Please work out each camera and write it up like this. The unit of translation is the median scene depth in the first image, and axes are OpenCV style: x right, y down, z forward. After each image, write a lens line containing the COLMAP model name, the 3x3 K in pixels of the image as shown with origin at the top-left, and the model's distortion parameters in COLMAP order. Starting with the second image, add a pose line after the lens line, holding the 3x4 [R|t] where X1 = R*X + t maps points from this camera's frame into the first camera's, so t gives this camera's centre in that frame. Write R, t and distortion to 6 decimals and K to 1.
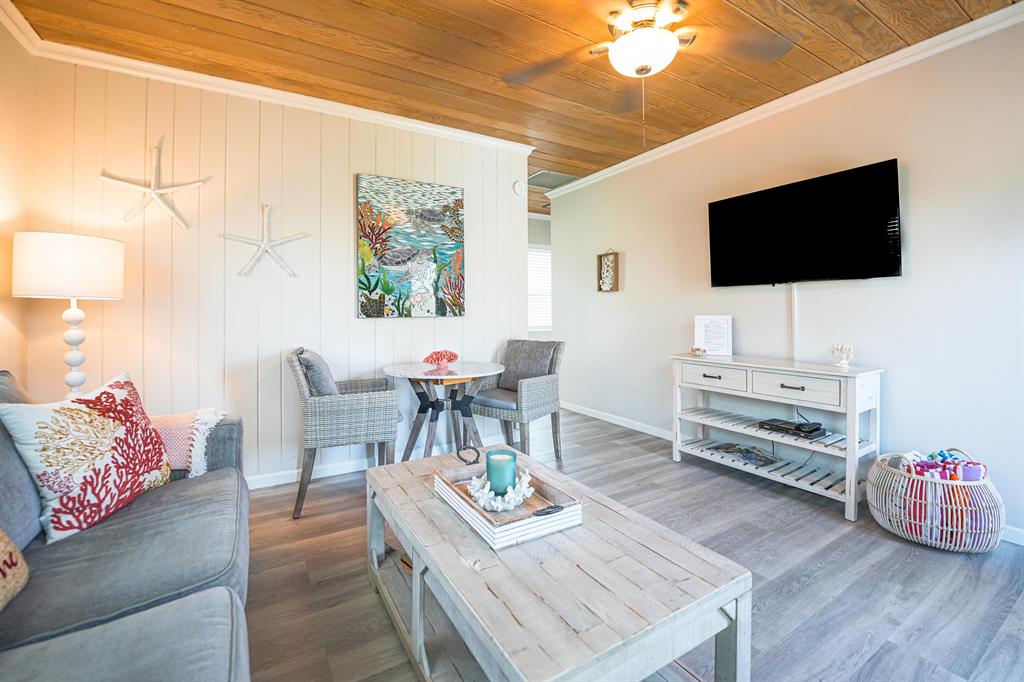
lens RADIAL K [[427.4, 0, 501.7], [0, 427.4, 309.2], [0, 0, 1]] dist [-0.024571, 0.001153]
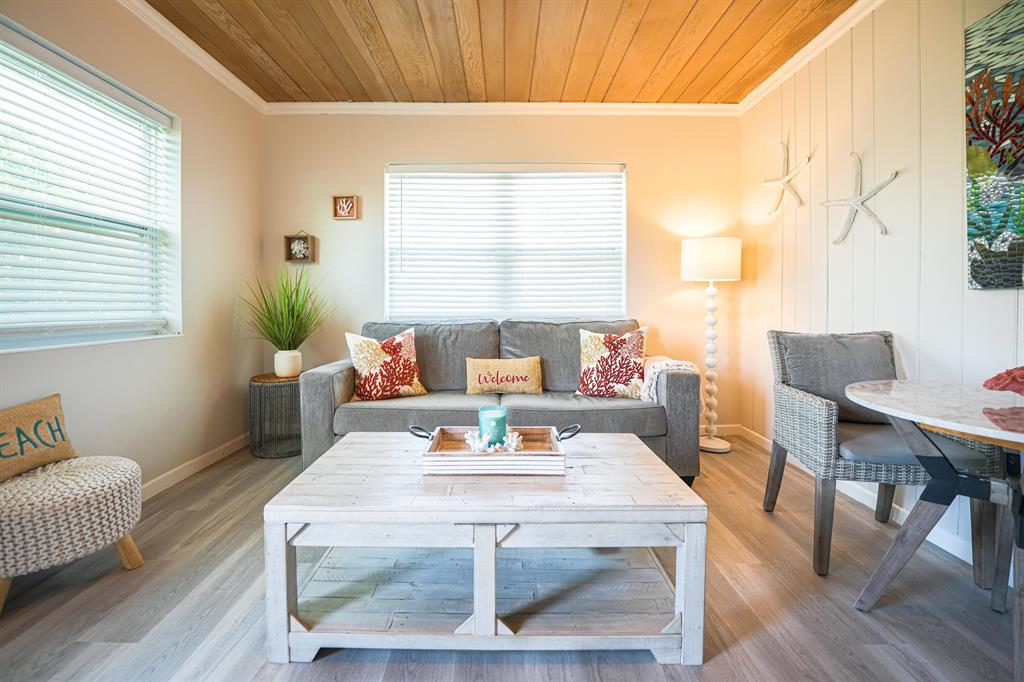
lens RADIAL K [[427.4, 0, 501.7], [0, 427.4, 309.2], [0, 0, 1]] dist [-0.024571, 0.001153]
pose [[-0.509146, 0.013500, -0.860574, 0.436218], [0.007298, 0.999909, 0.011368, 0.035614], [0.860649, -0.000493, -0.509198, 0.748111]]
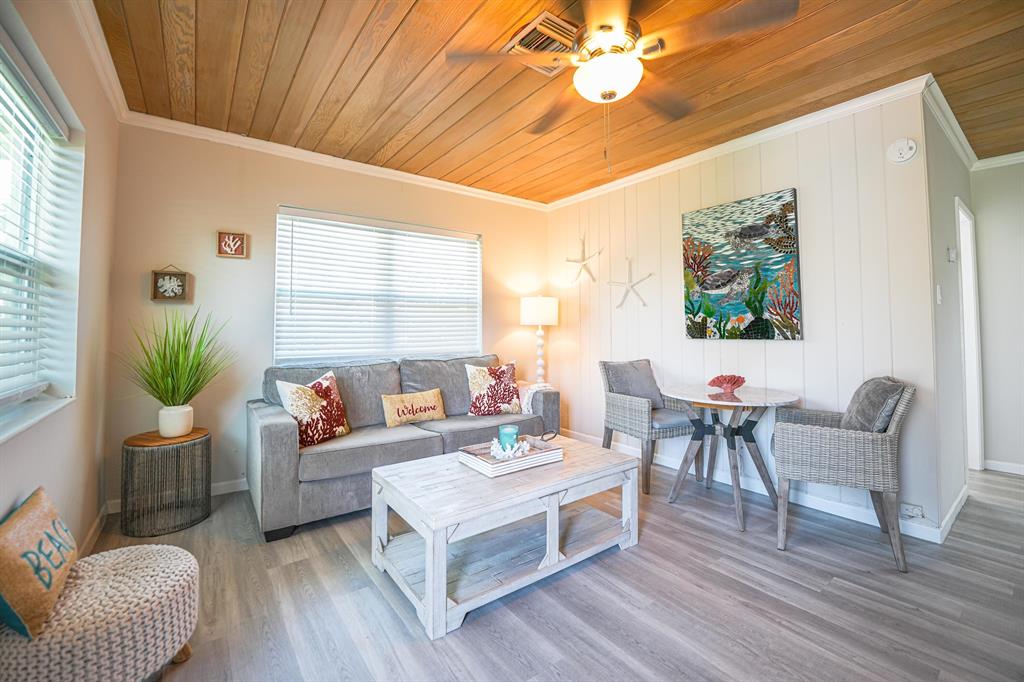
lens RADIAL K [[427.4, 0, 501.7], [0, 427.4, 309.2], [0, 0, 1]] dist [-0.024571, 0.001153]
pose [[0.098239, -0.038123, -0.994432, 0.759951], [0.007256, 0.999267, -0.037591, -0.018979], [0.995136, -0.003523, 0.098443, 0.389220]]
